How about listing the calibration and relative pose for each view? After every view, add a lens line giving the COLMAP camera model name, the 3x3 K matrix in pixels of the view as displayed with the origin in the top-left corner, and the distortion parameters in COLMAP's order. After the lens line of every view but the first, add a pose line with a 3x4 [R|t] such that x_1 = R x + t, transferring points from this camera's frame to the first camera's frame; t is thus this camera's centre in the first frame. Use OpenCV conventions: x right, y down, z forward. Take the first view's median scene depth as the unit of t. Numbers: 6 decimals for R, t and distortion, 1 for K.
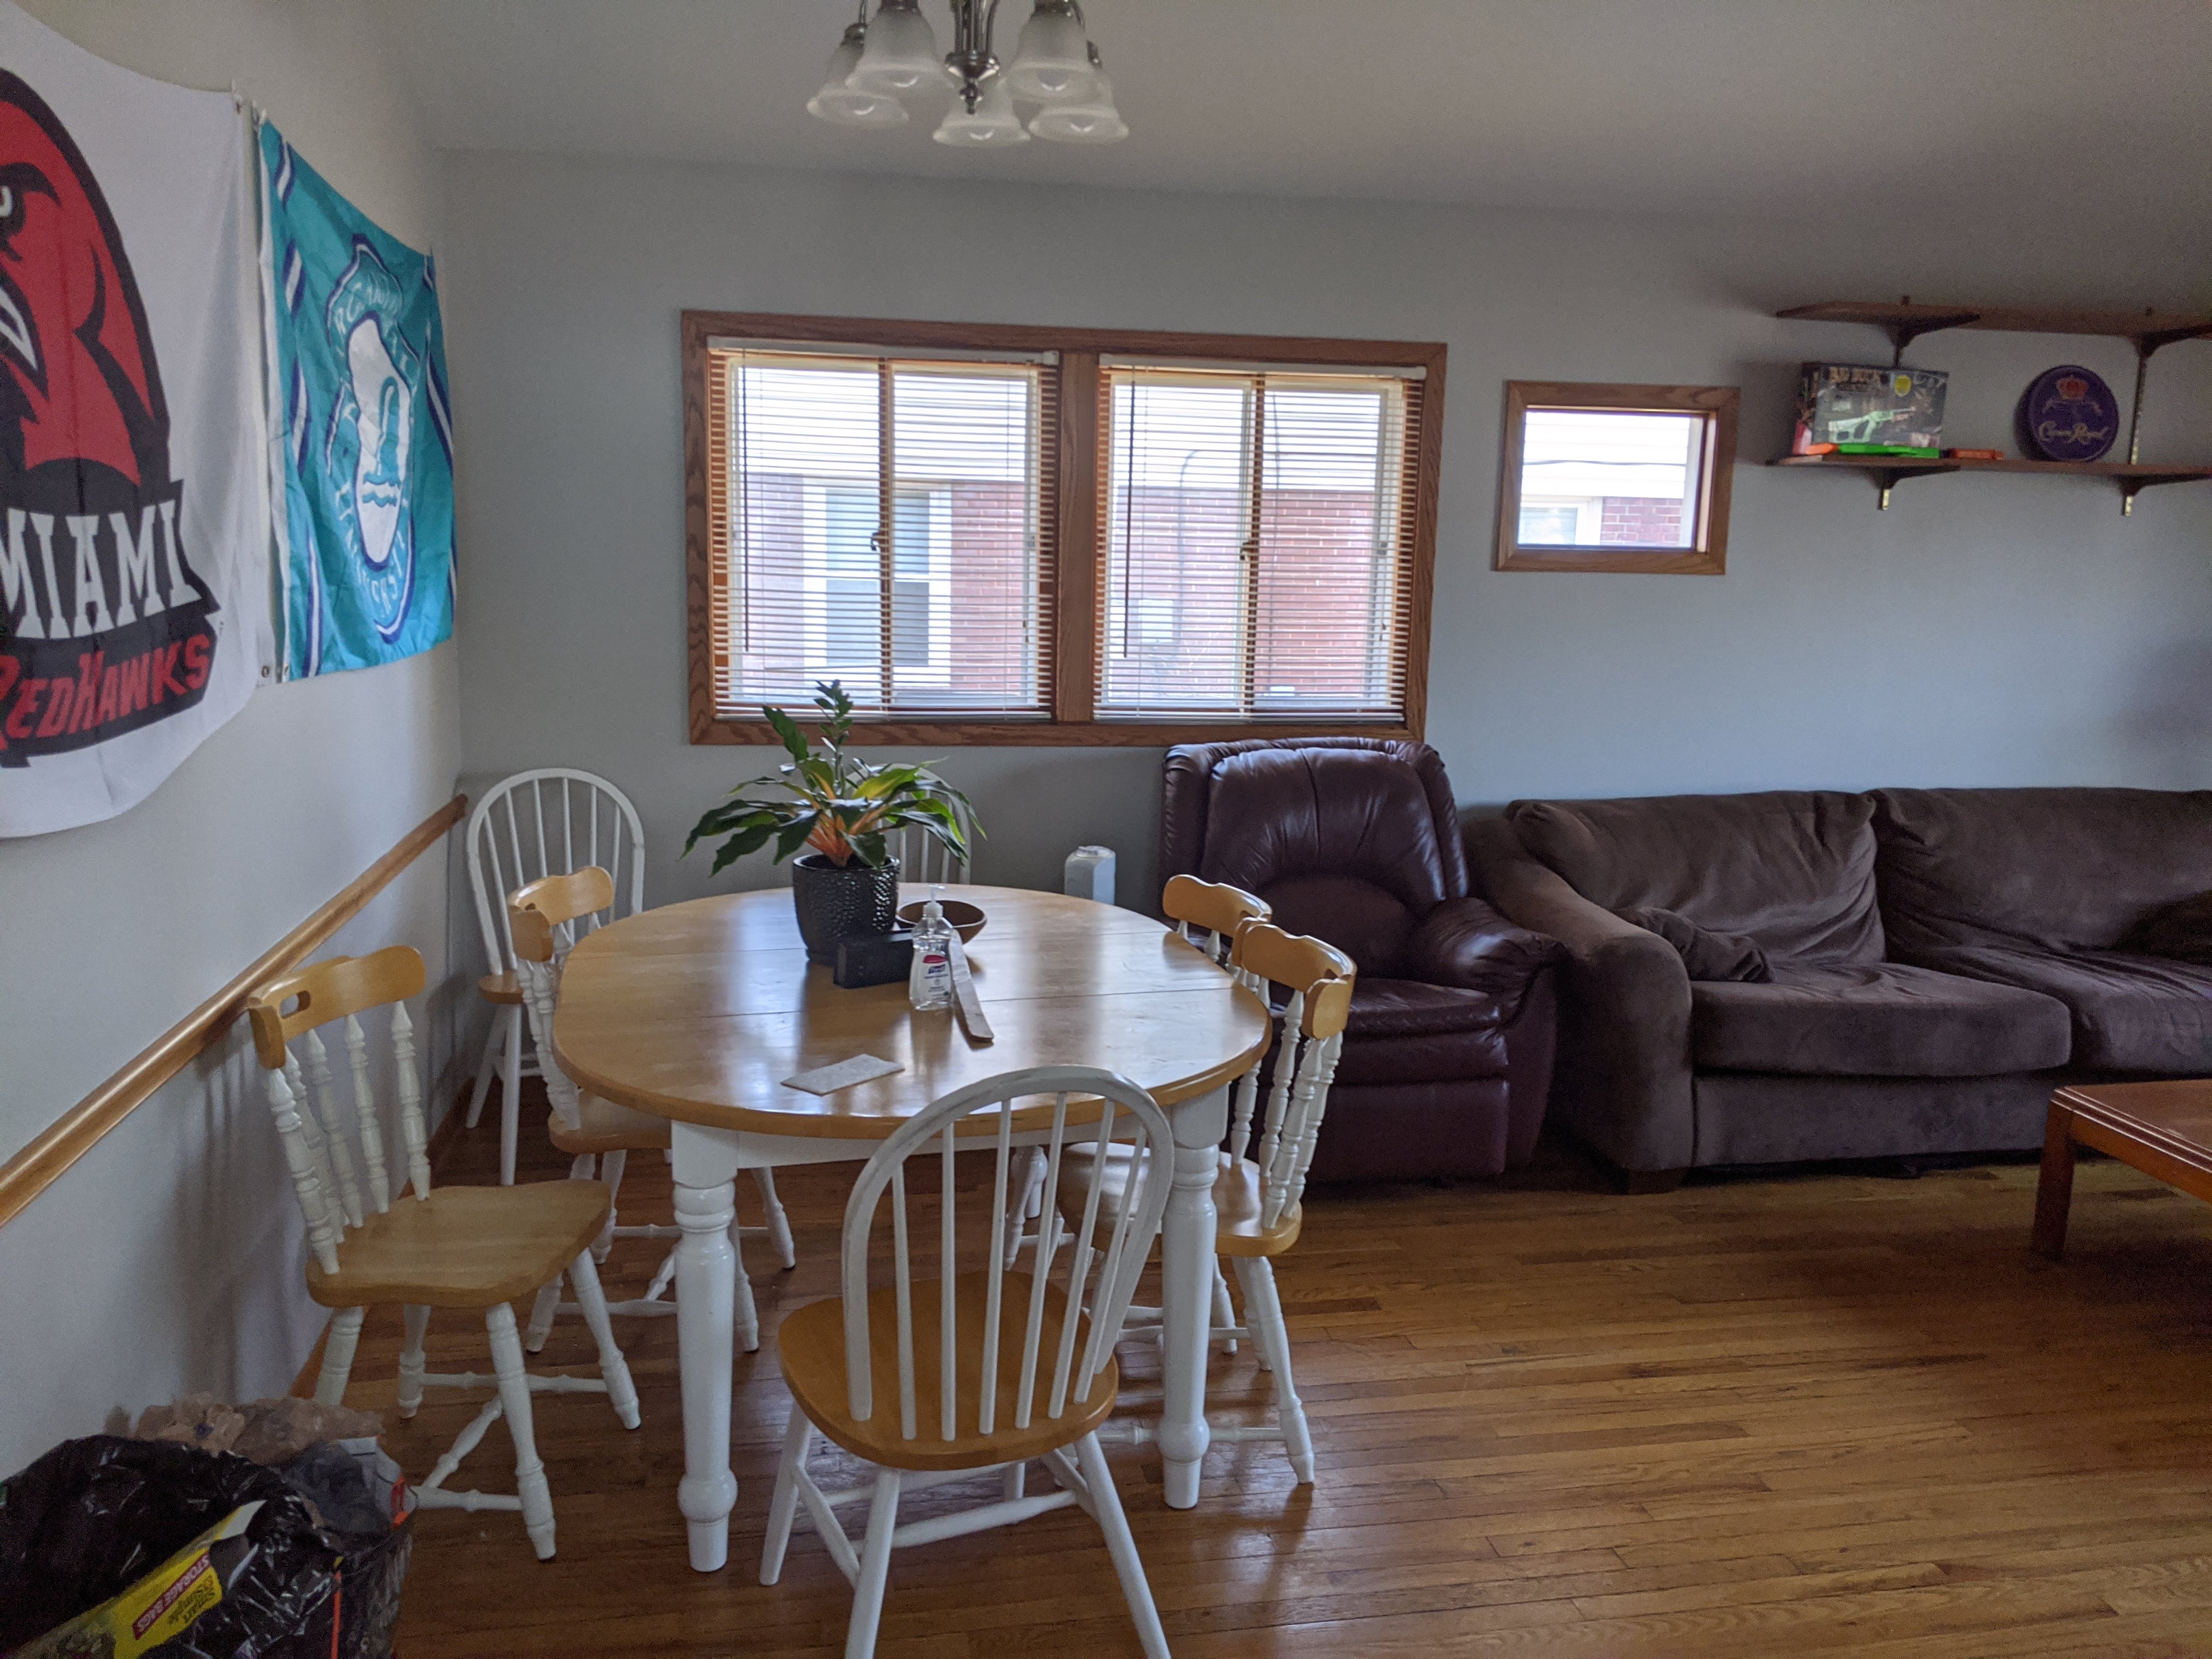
lens RADIAL K [[1726.5, 0, 1106.0], [0, 1726.5, 829.5], [0, 0, 1]] dist [0.001374, -0.091842]
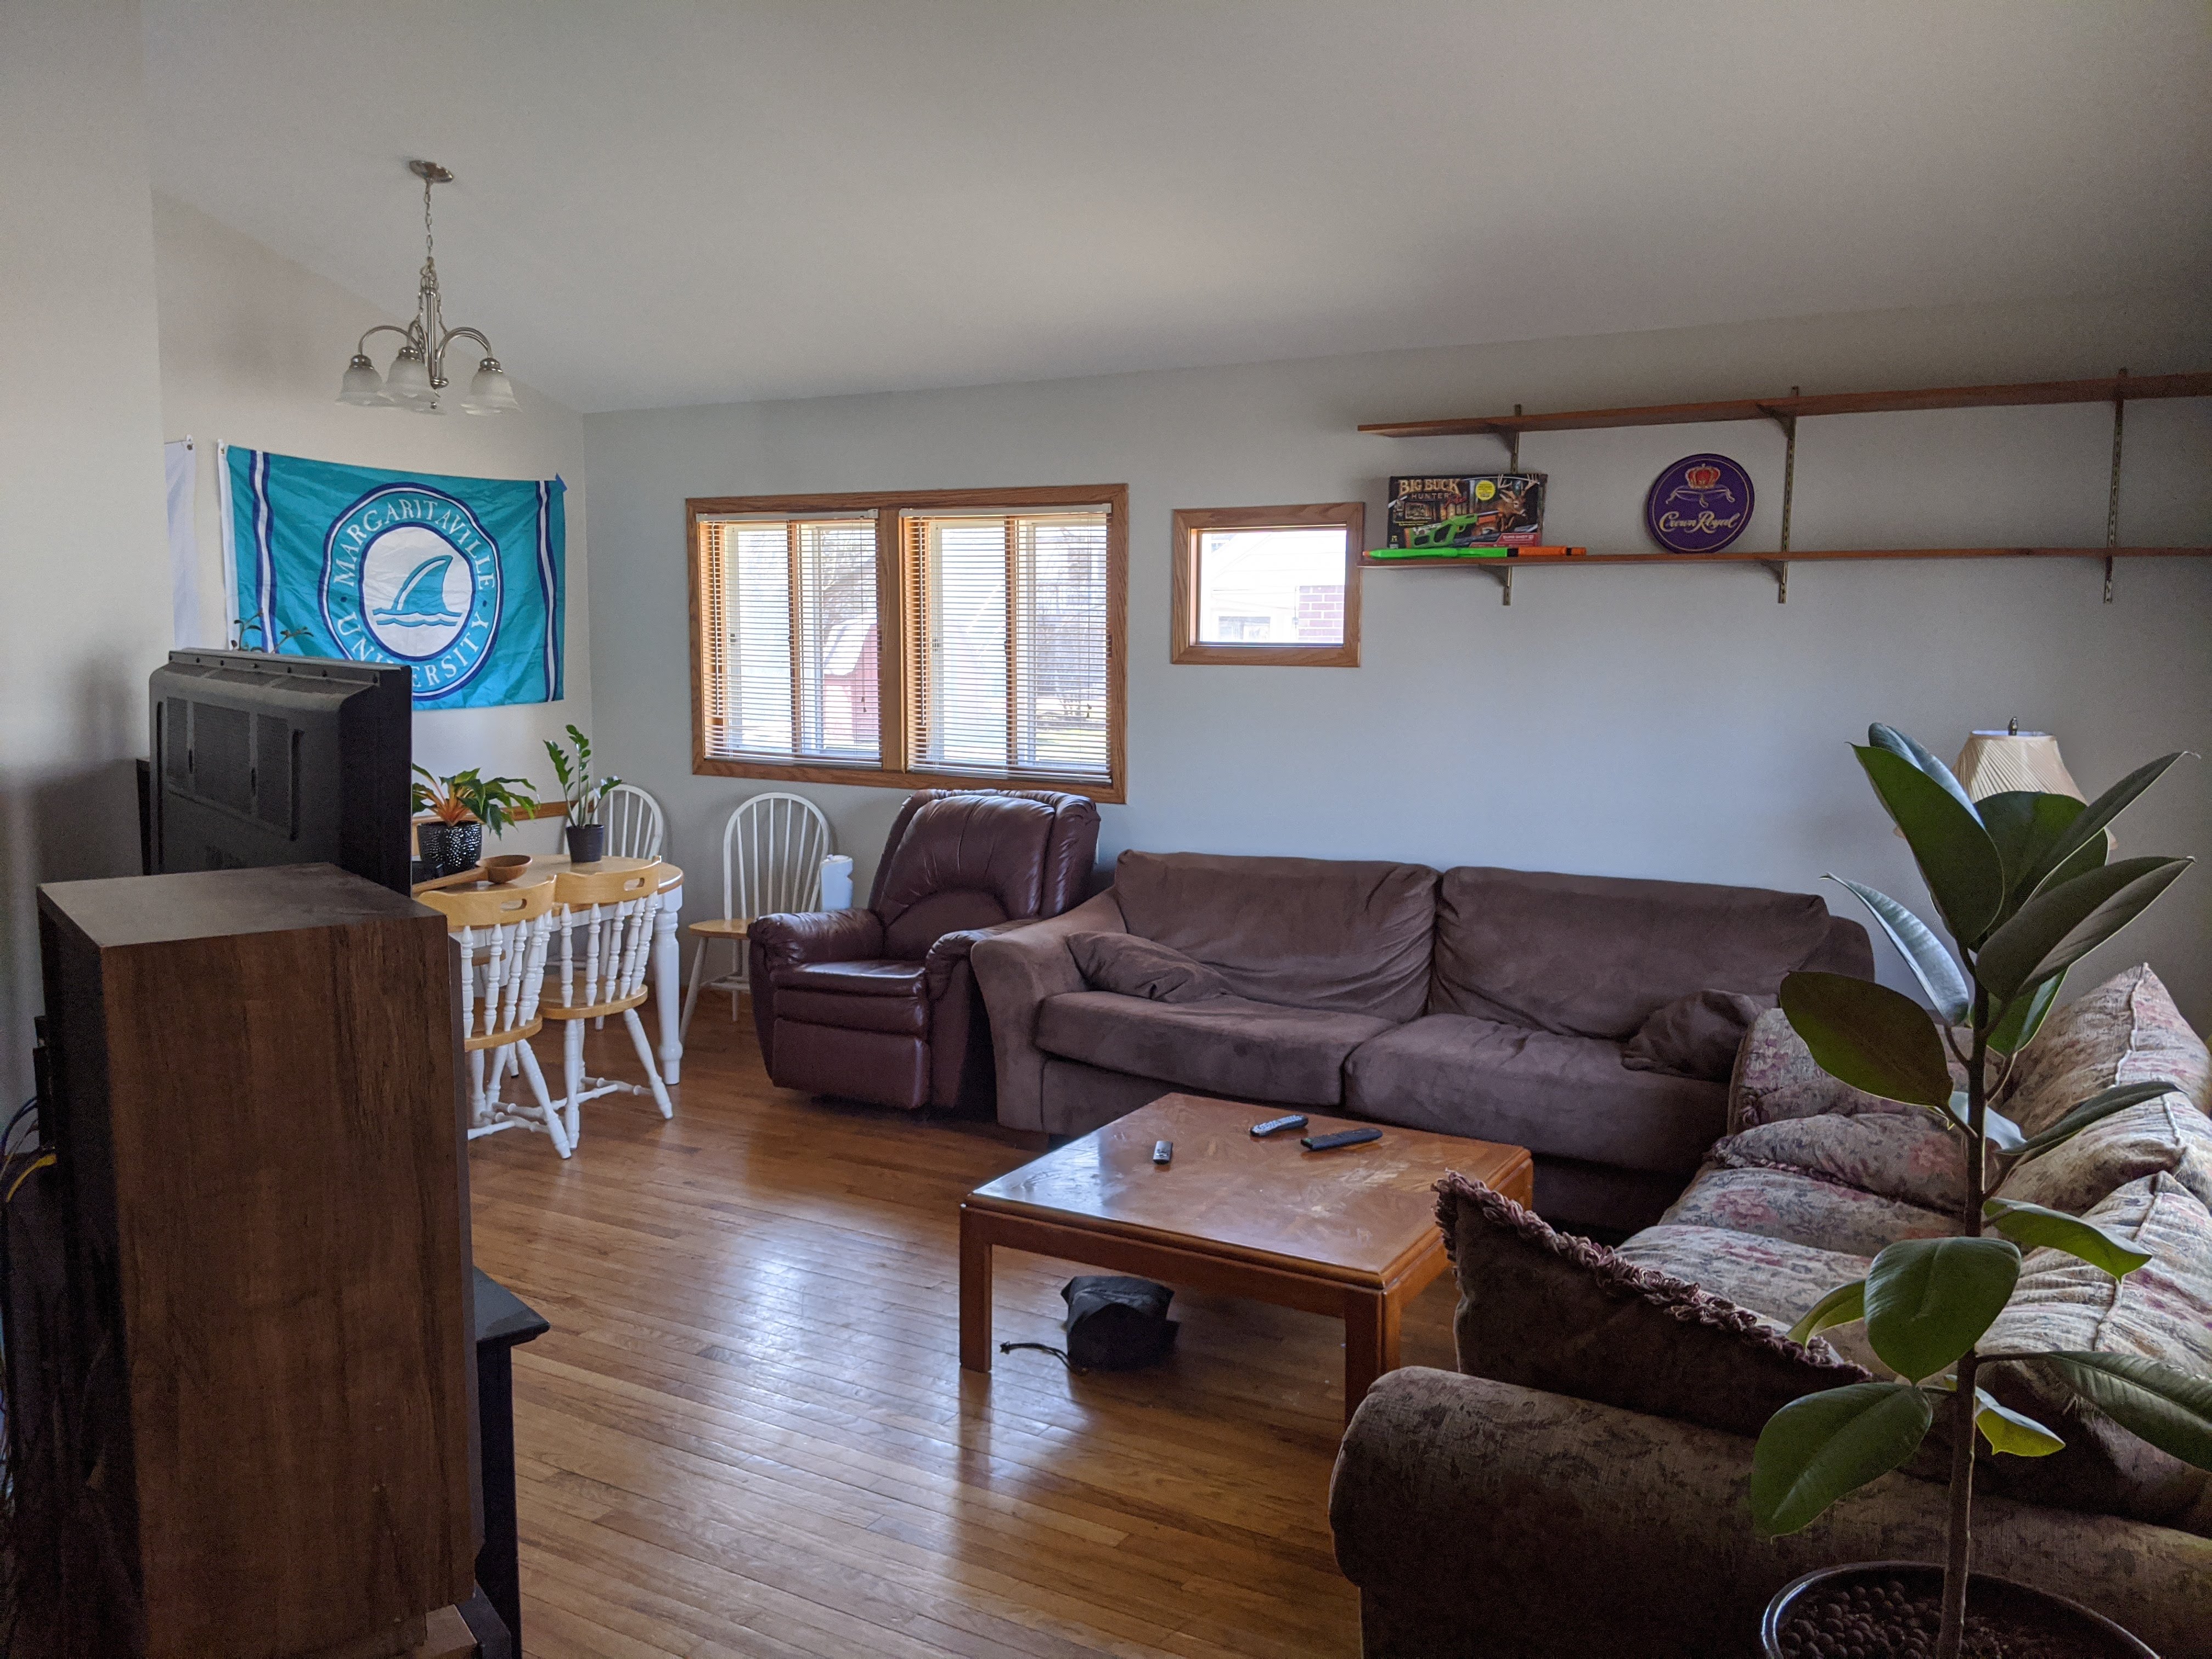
lens RADIAL K [[1726.5, 0, 1106.0], [0, 1726.5, 829.5], [0, 0, 1]] dist [0.001374, -0.091842]
pose [[0.776602, 0.061278, -0.627004, 0.966009], [-0.099732, 0.994666, -0.026317, 0.004036], [0.622047, 0.082970, 0.778571, 0.029219]]
